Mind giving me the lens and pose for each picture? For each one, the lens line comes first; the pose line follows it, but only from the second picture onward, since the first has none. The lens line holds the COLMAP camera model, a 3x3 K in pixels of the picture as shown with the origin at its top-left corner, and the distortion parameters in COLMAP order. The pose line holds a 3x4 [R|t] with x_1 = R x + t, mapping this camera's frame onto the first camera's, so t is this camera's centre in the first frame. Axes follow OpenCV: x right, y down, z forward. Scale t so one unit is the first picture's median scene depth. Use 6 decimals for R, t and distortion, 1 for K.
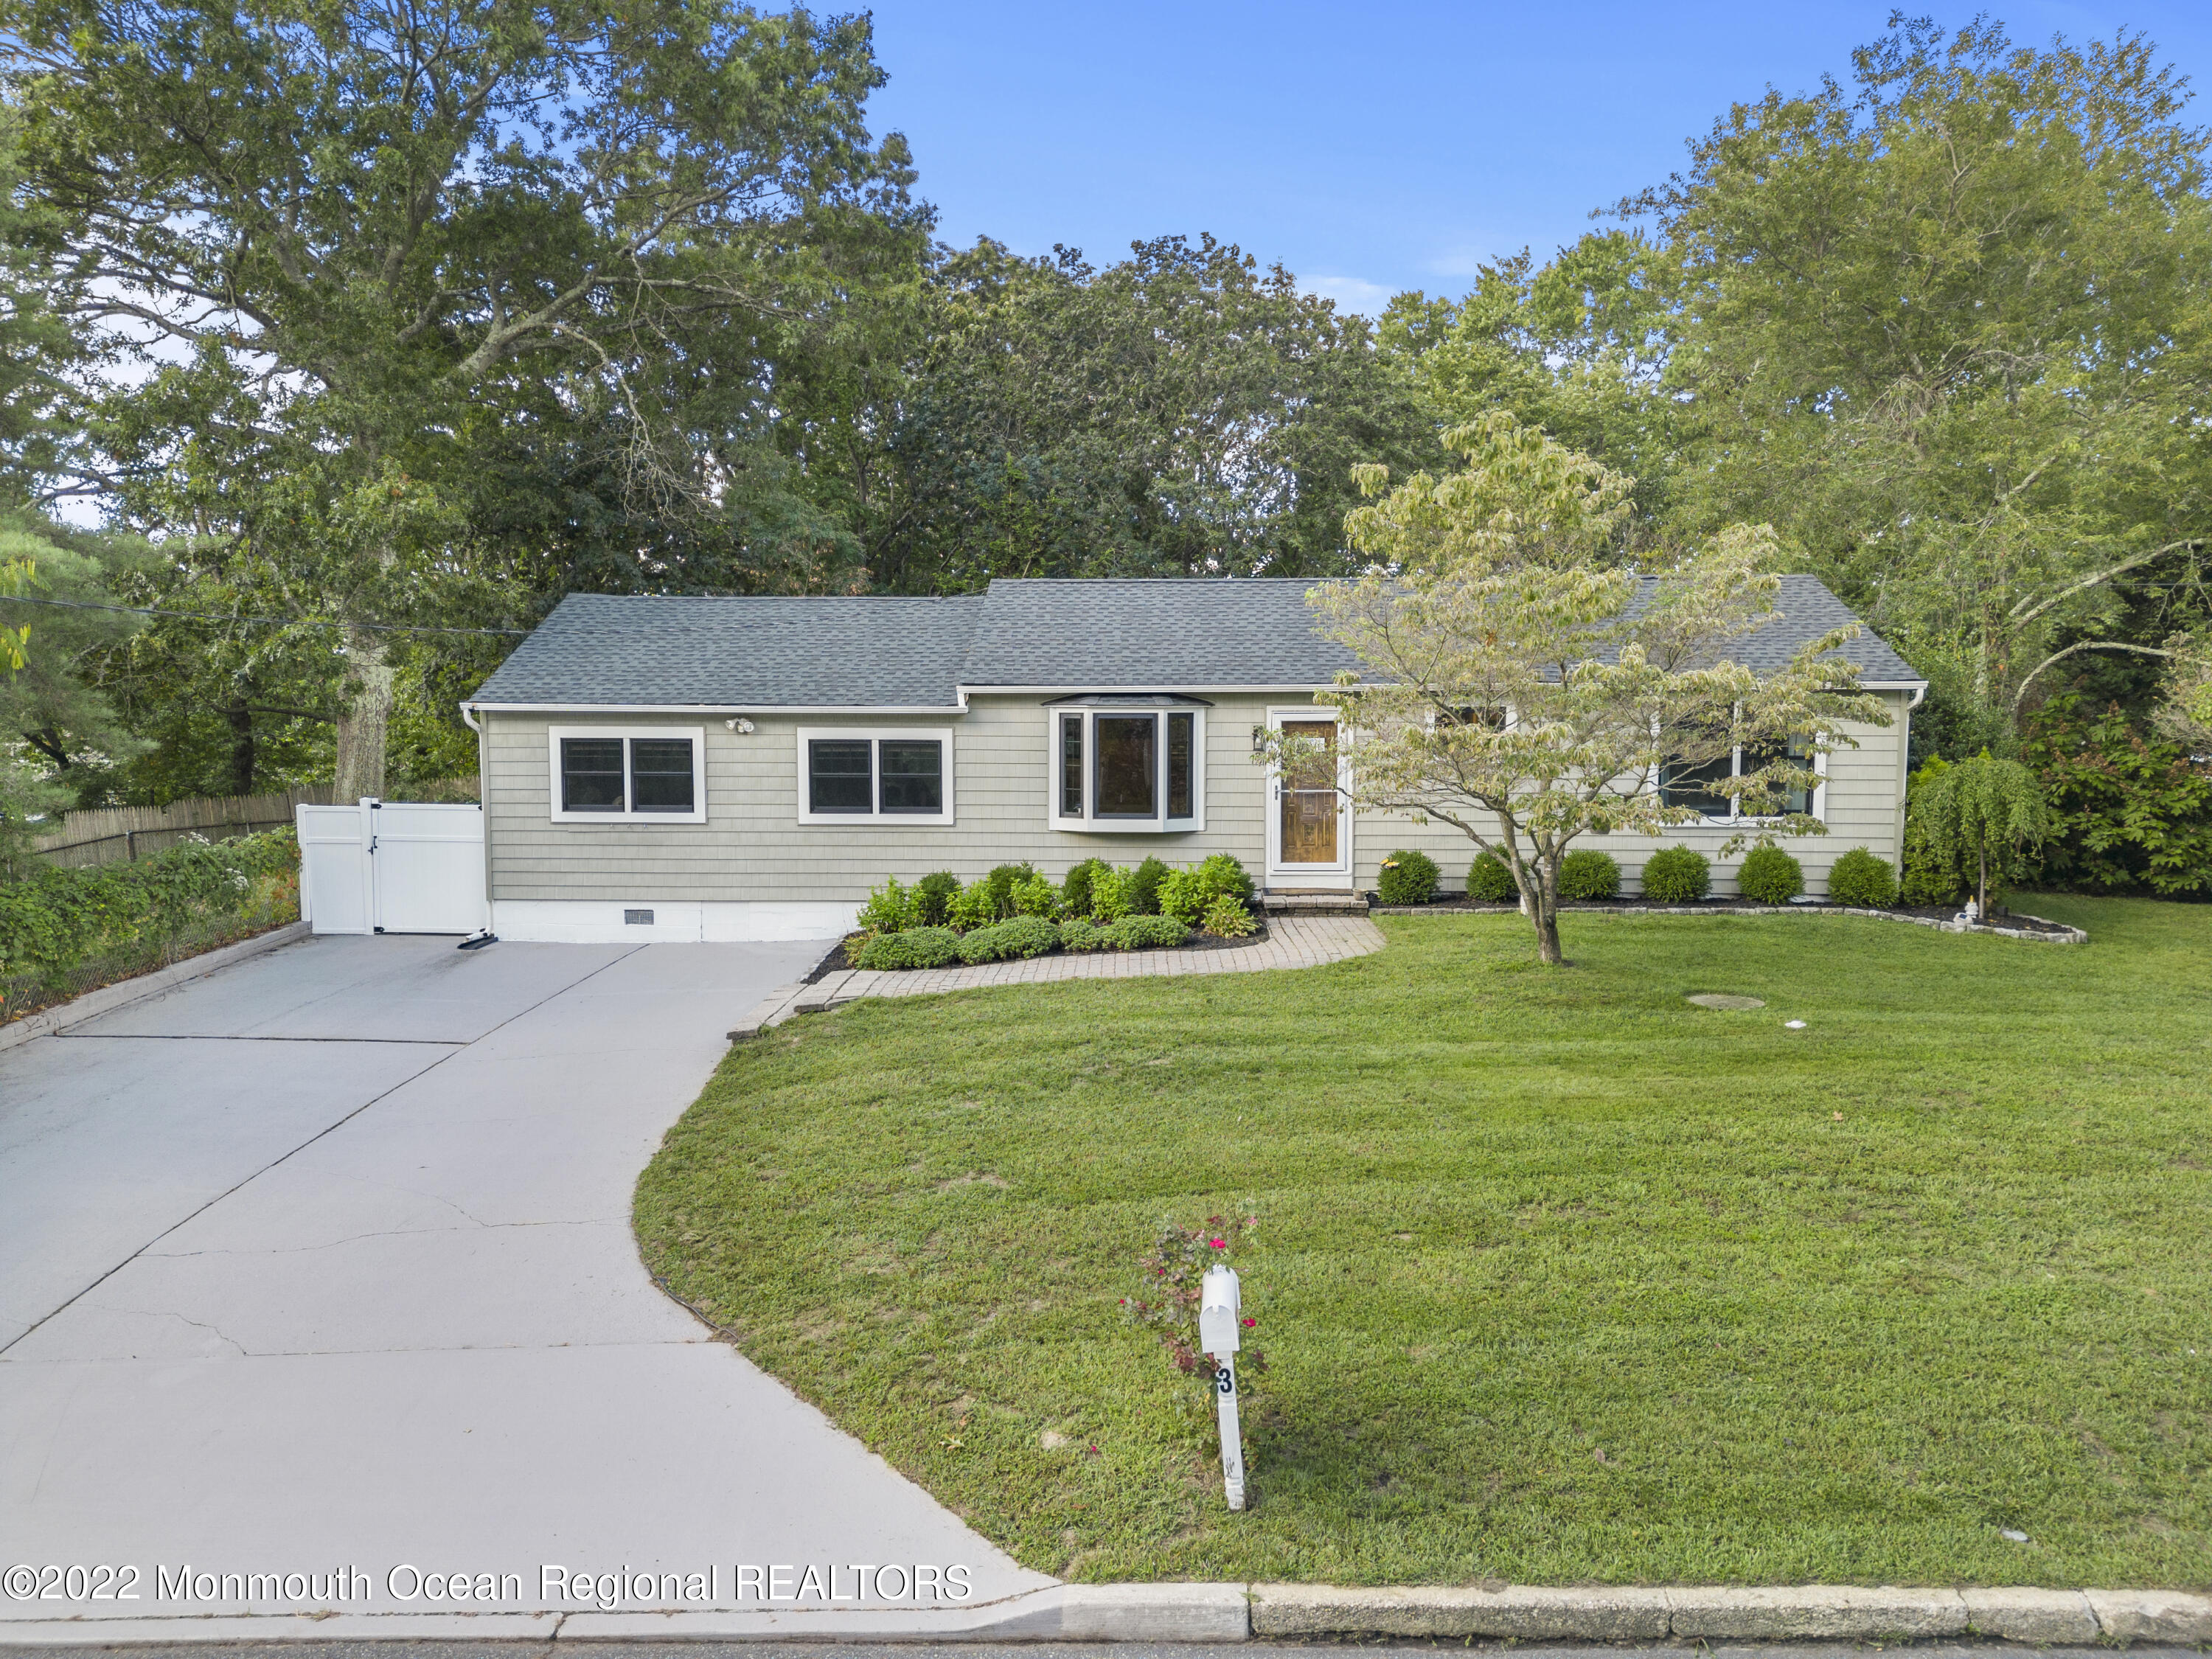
lens RADIAL K [[1552.5, 0, 1106.0], [0, 1552.5, 829.5], [0, 0, 1]] dist [0.070786, -0.055094]
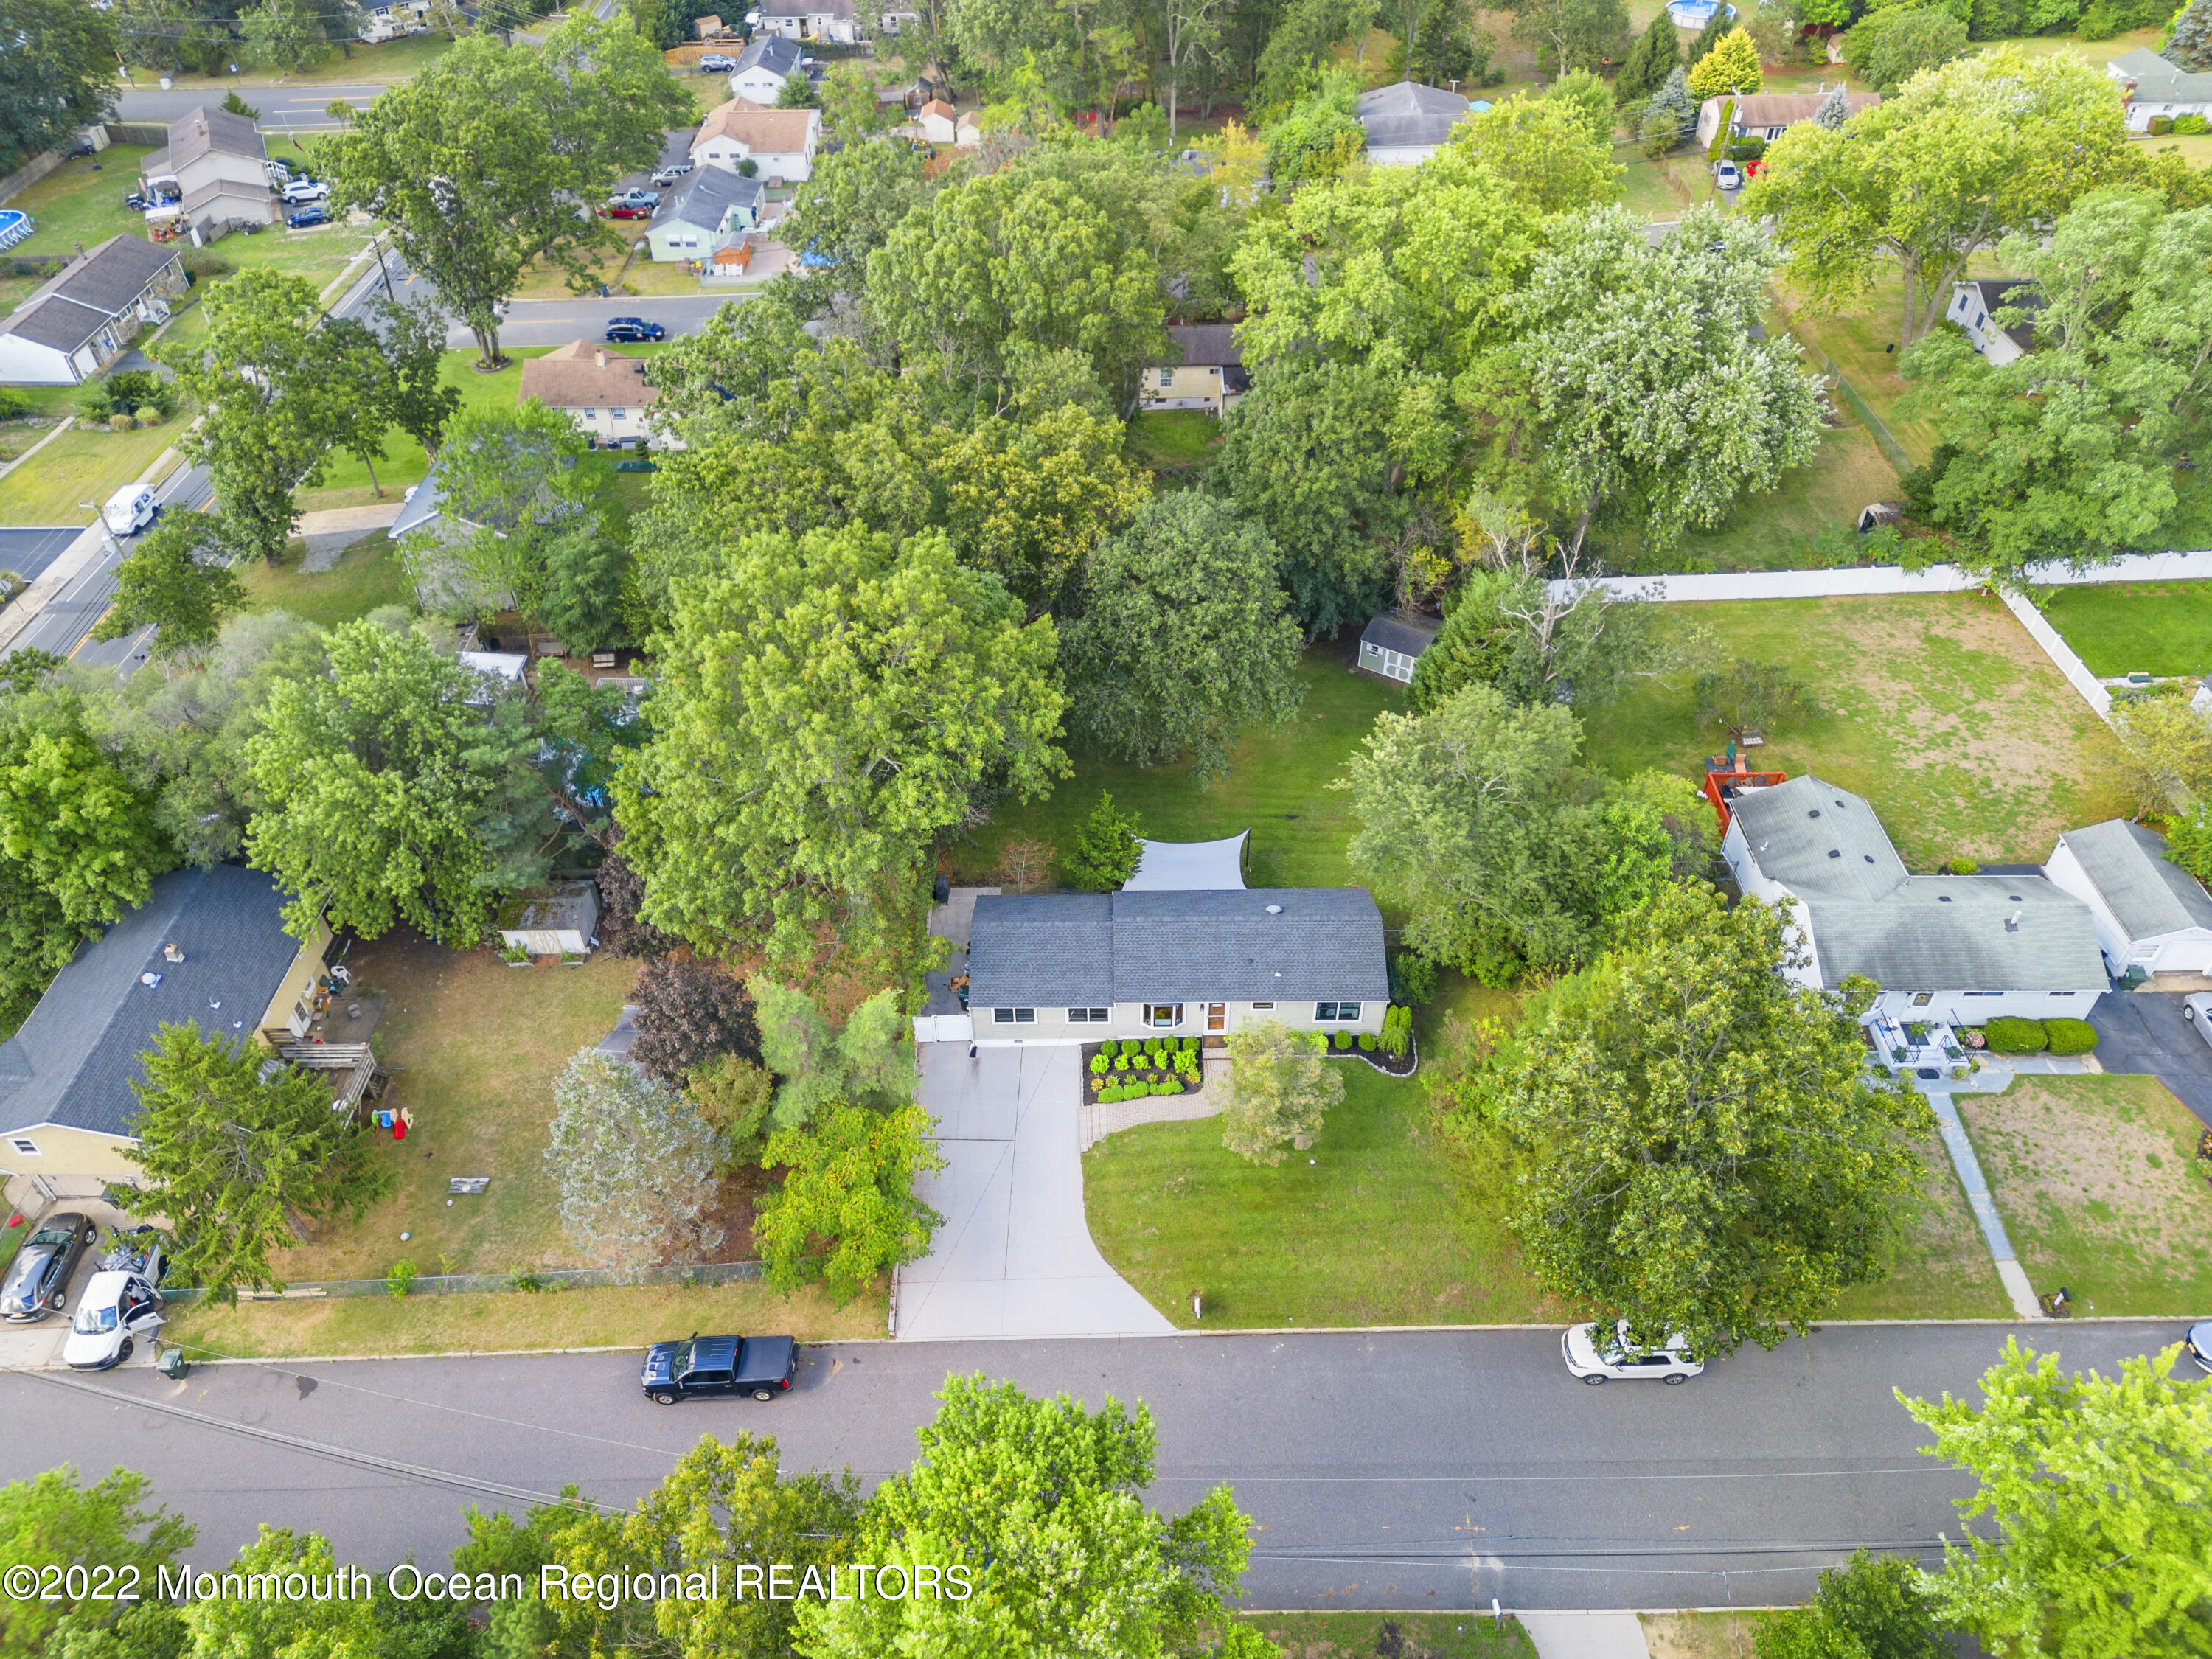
lens RADIAL K [[1552.5, 0, 1106.0], [0, 1552.5, 829.5], [0, 0, 1]] dist [0.070786, -0.055094]
pose [[0.998570, -0.037299, 0.038298, -0.226208], [0.006707, 0.798144, 0.602430, -2.394046], [-0.053037, -0.601311, 0.797253, -1.442498]]
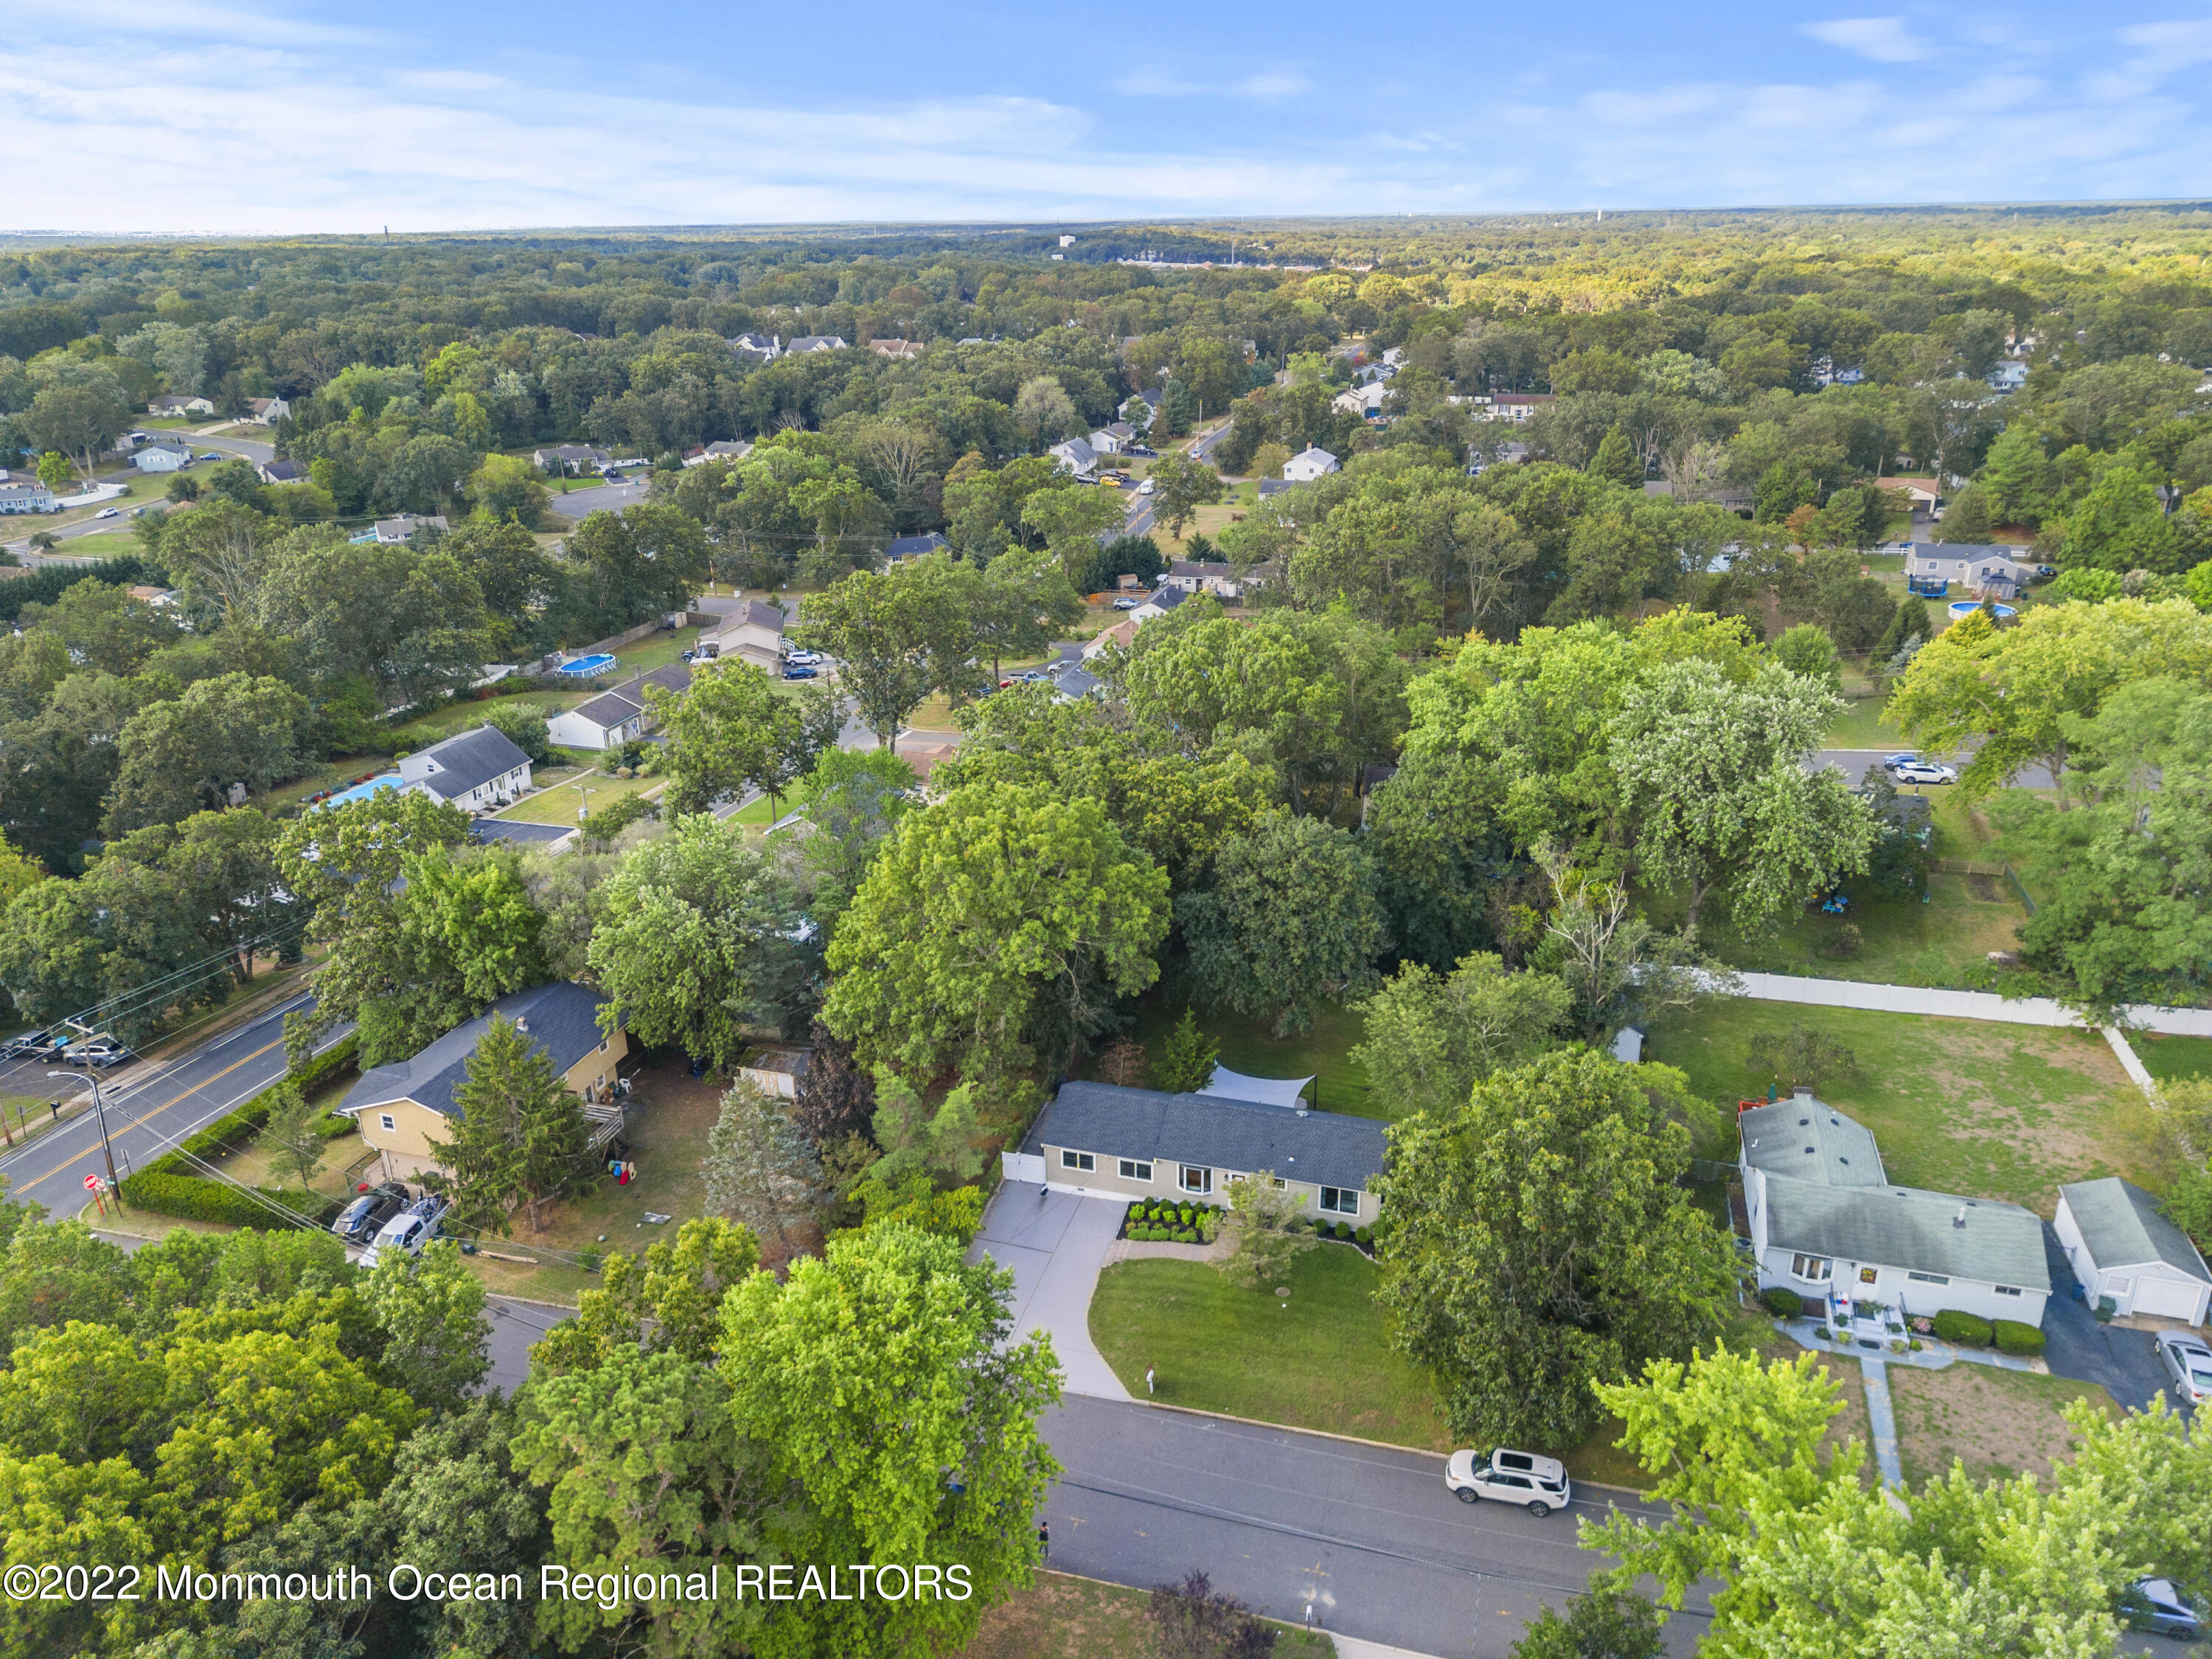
lens RADIAL K [[1539.9, 0, 1106.0], [0, 1539.9, 829.5], [0, 0, 1]] dist [0.114280, -0.162051]
pose [[0.972225, 0.079844, -0.220007, 0.613375], [-0.013723, 0.957841, 0.286970, -2.102910], [0.233644, -0.275980, 0.932333, -2.629084]]
